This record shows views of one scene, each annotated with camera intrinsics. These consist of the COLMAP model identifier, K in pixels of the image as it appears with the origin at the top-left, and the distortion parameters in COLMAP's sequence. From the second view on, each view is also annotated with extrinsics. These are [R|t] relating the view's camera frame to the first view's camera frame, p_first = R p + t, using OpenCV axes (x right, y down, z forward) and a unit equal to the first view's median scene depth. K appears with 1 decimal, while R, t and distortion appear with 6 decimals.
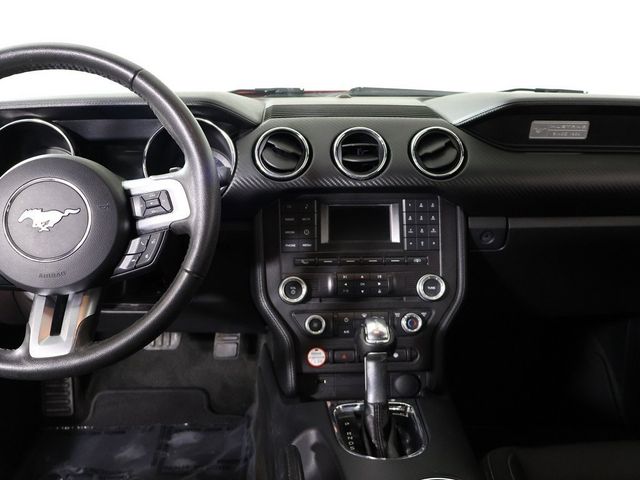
lens RADIAL K [[604.5, 0, 320.0], [0, 604.5, 240.0], [0, 0, 1]] dist [-0.013969, 0.004451]
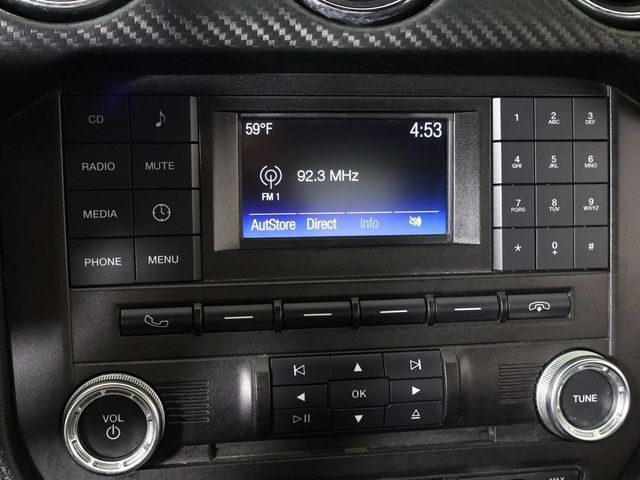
lens RADIAL K [[910.8, 0, 320.0], [0, 910.8, 240.0], [0, 0, 1]] dist [0.015593, 0.009849]
pose [[0.991952, -0.007746, 0.126376, -0.002524], [-0.004727, 0.995165, 0.098106, -0.042245], [-0.126525, -0.097914, 0.987119, 0.575151]]
